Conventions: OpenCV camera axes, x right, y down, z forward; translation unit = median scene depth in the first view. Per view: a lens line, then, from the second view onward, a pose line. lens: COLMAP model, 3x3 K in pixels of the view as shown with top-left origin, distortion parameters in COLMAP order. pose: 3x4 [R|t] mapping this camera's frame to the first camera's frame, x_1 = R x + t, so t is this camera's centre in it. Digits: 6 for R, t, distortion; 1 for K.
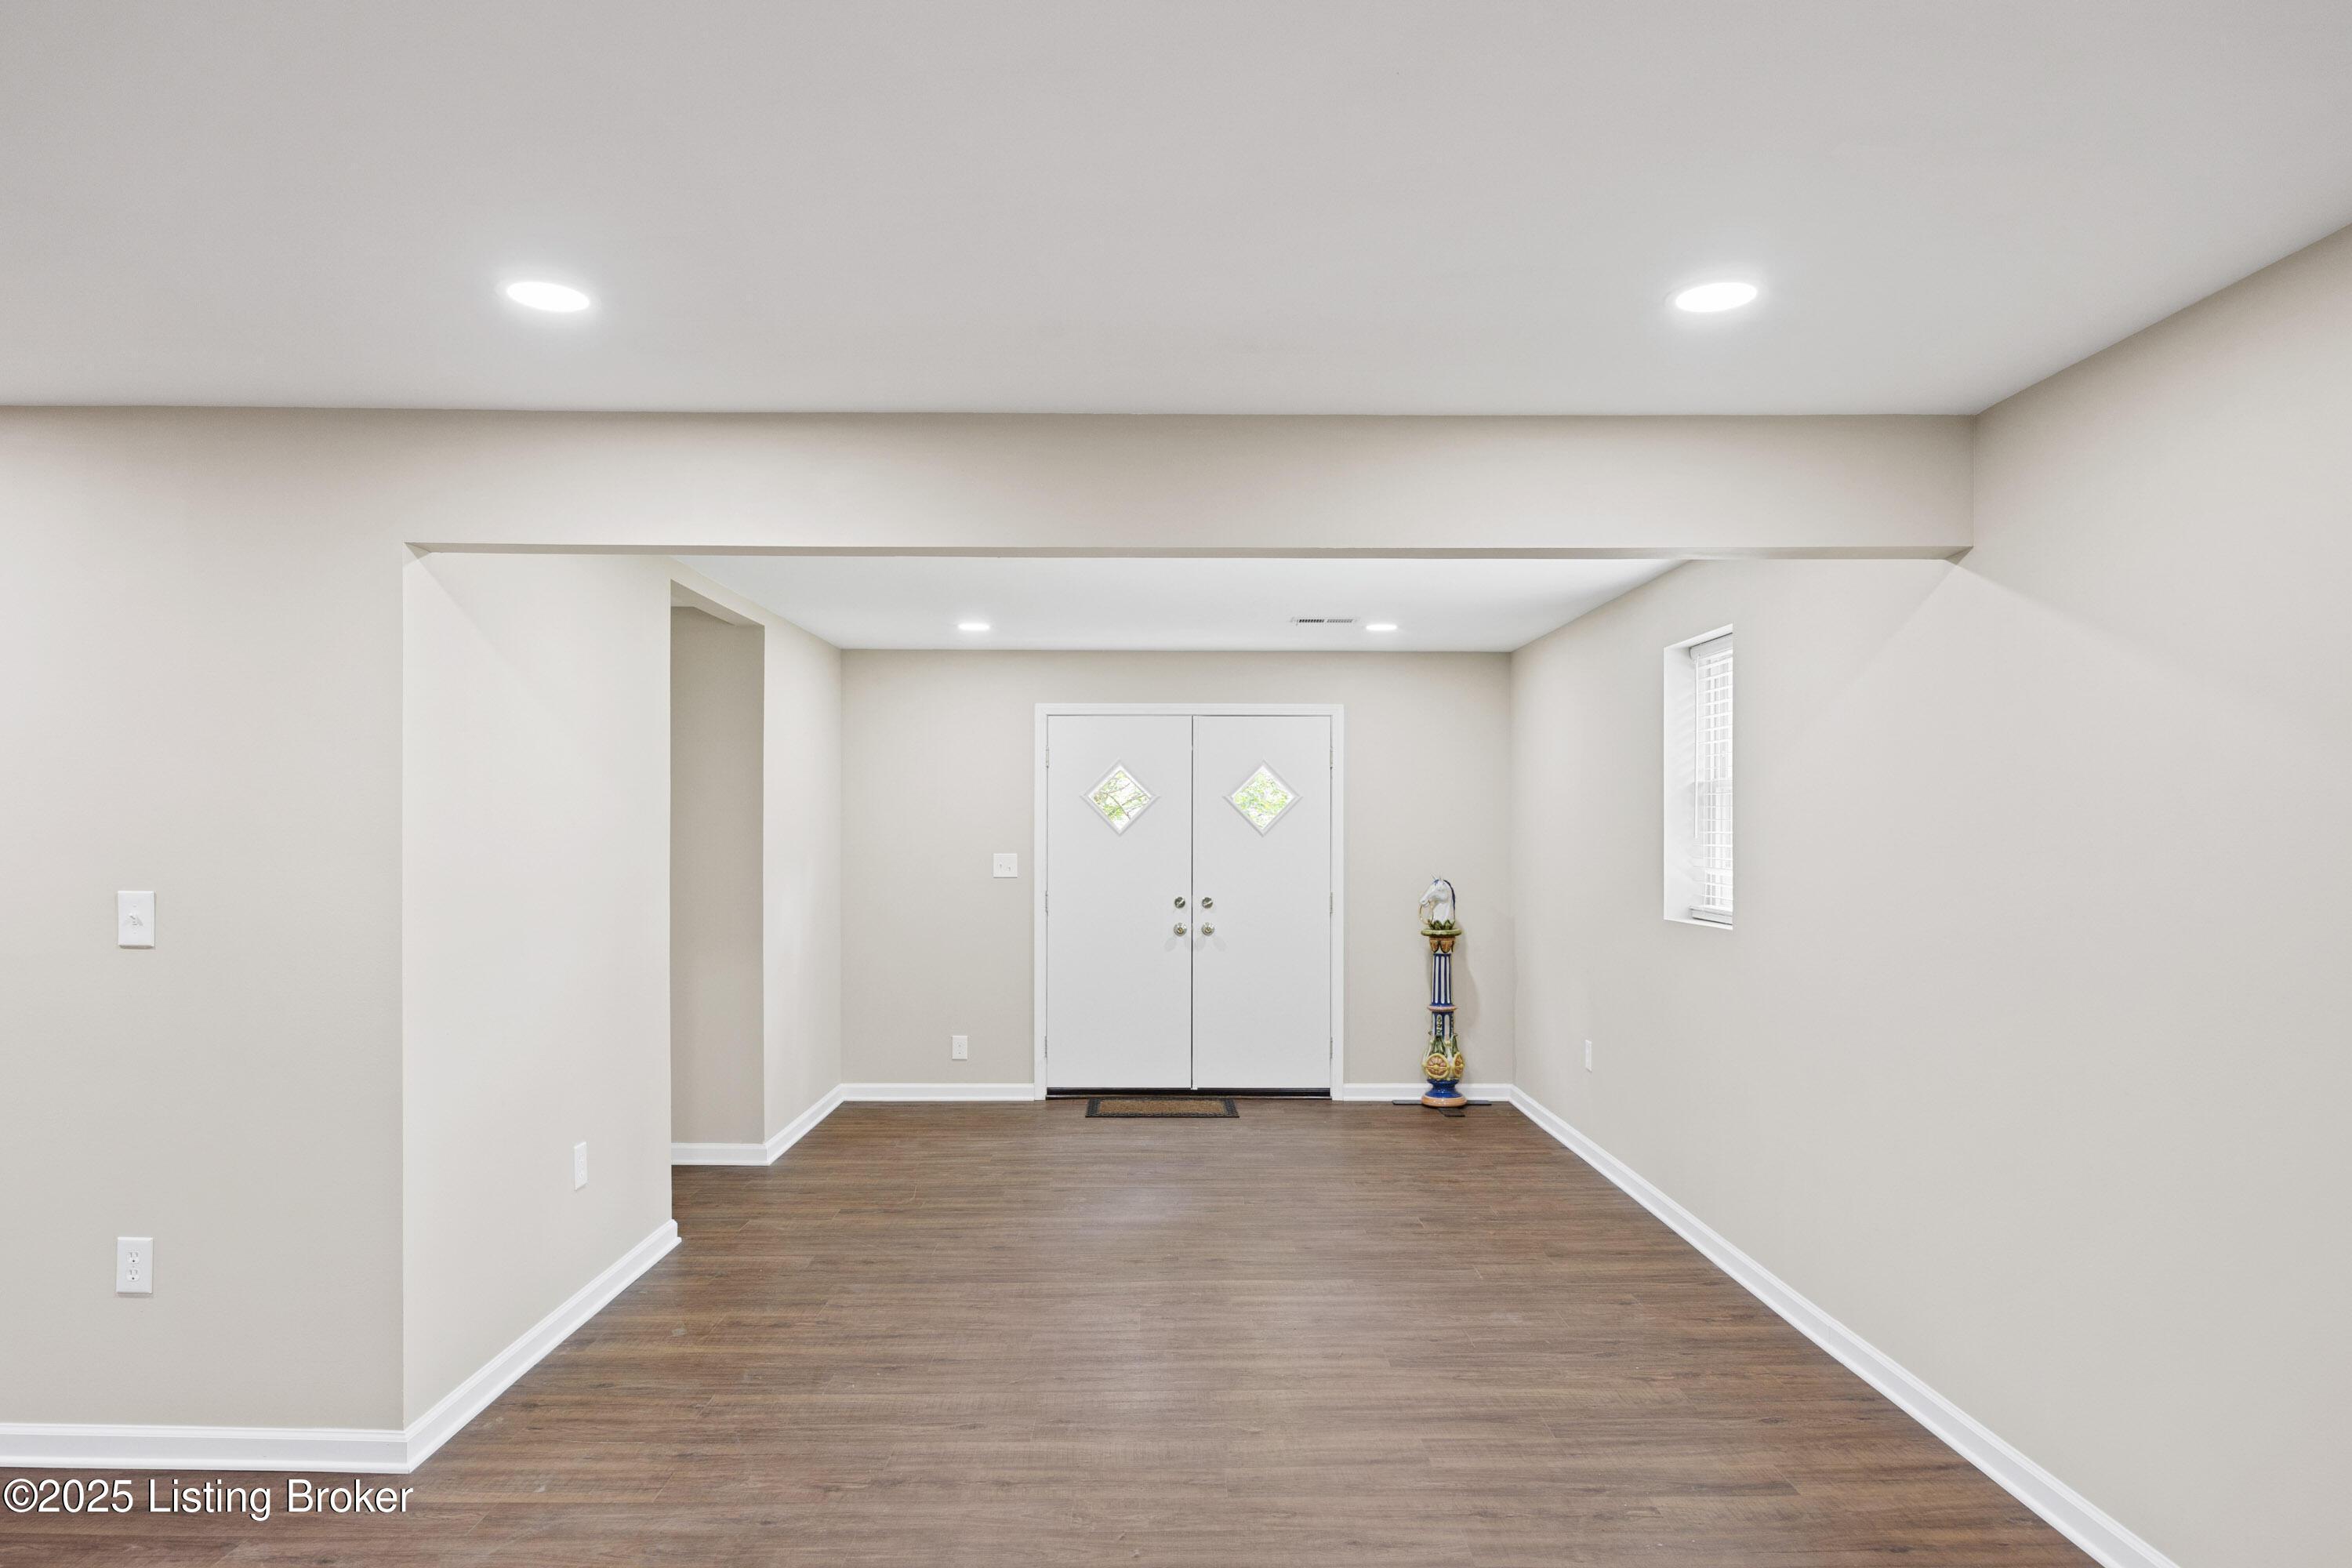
lens RADIAL K [[1426.9, 0, 1173.2], [0, 1426.9, 829.6], [0, 0, 1]] dist [-0.002245, -0.001820]
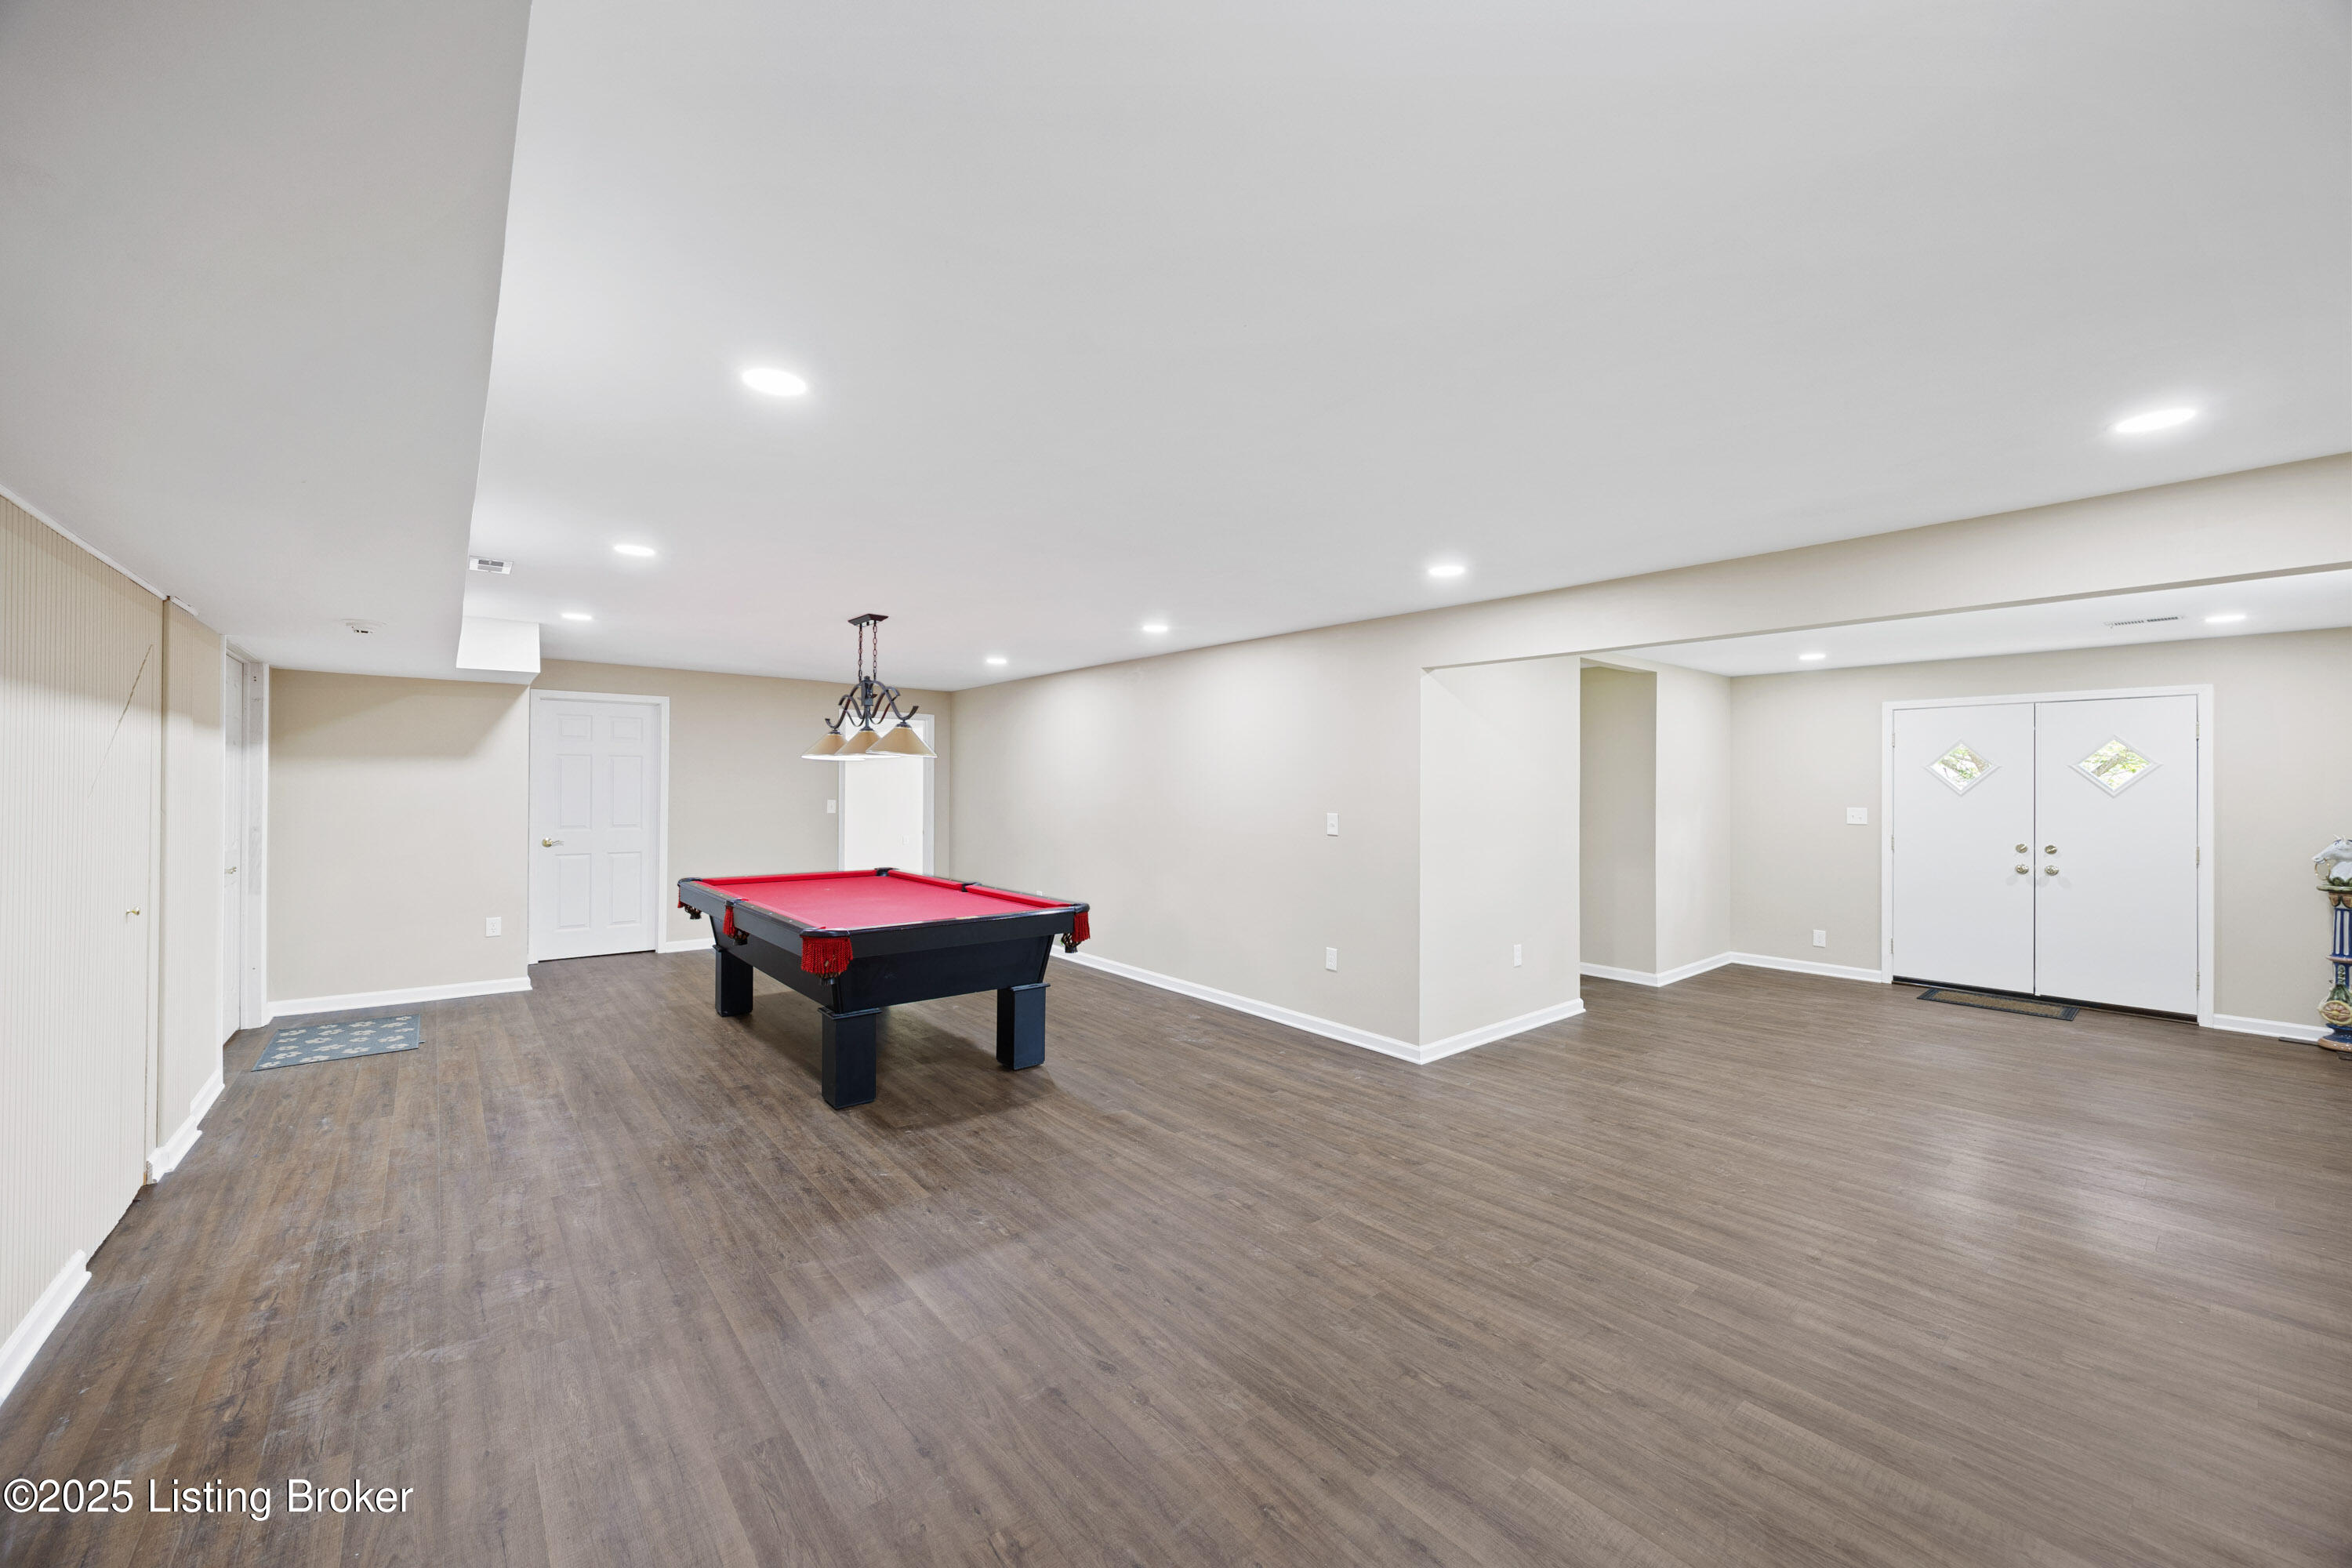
lens RADIAL K [[894.4, 0, 1176.0], [0, 894.4, 784.0], [0, 0, 1]] dist [0.000869, 0.000144]
pose [[0.632222, -0.002174, -0.774784, 0.168589], [-0.002994, 0.999982, -0.005249, -0.000744], [0.774781, 0.005639, 0.632204, -0.118292]]
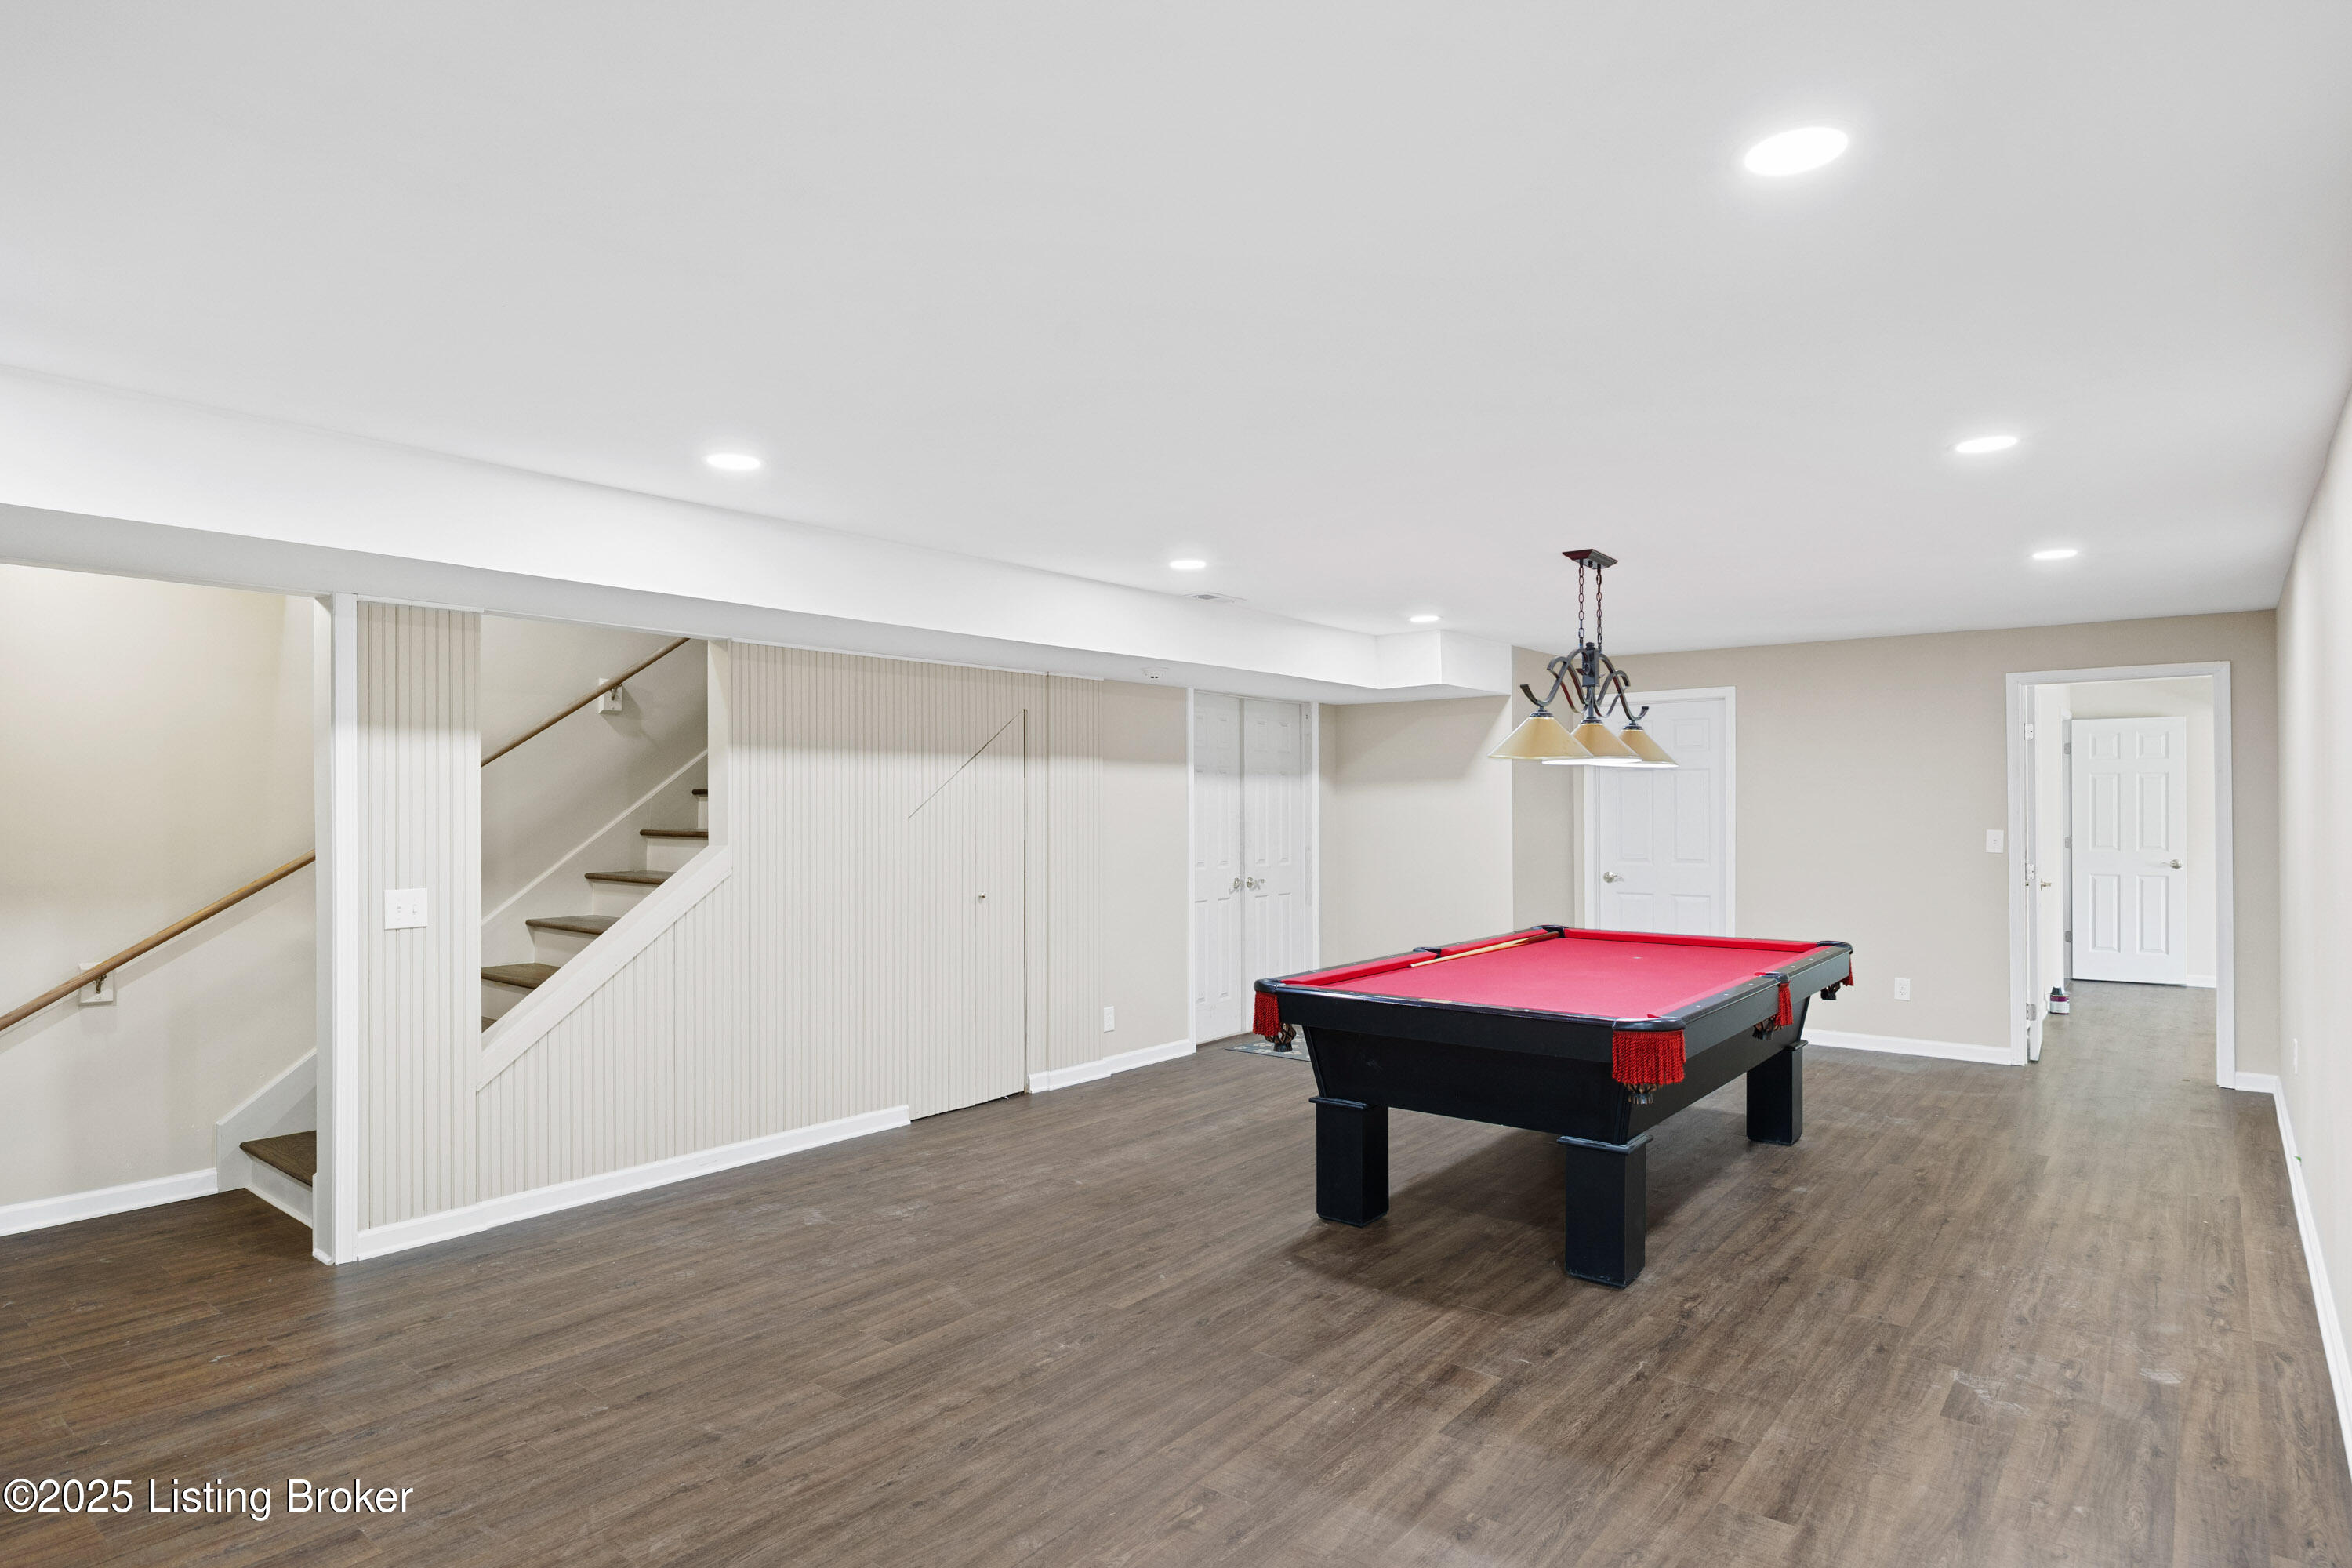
lens RADIAL K [[1290.8, 0, 1176.0], [0, 1290.8, 784.0], [0, 0, 1]] dist [-0.003914, -0.000377]
pose [[-0.630691, -0.017659, -0.775833, 0.137661], [0.000647, 0.999729, -0.023281, 0.003092], [0.776034, -0.015185, -0.630509, 0.438934]]
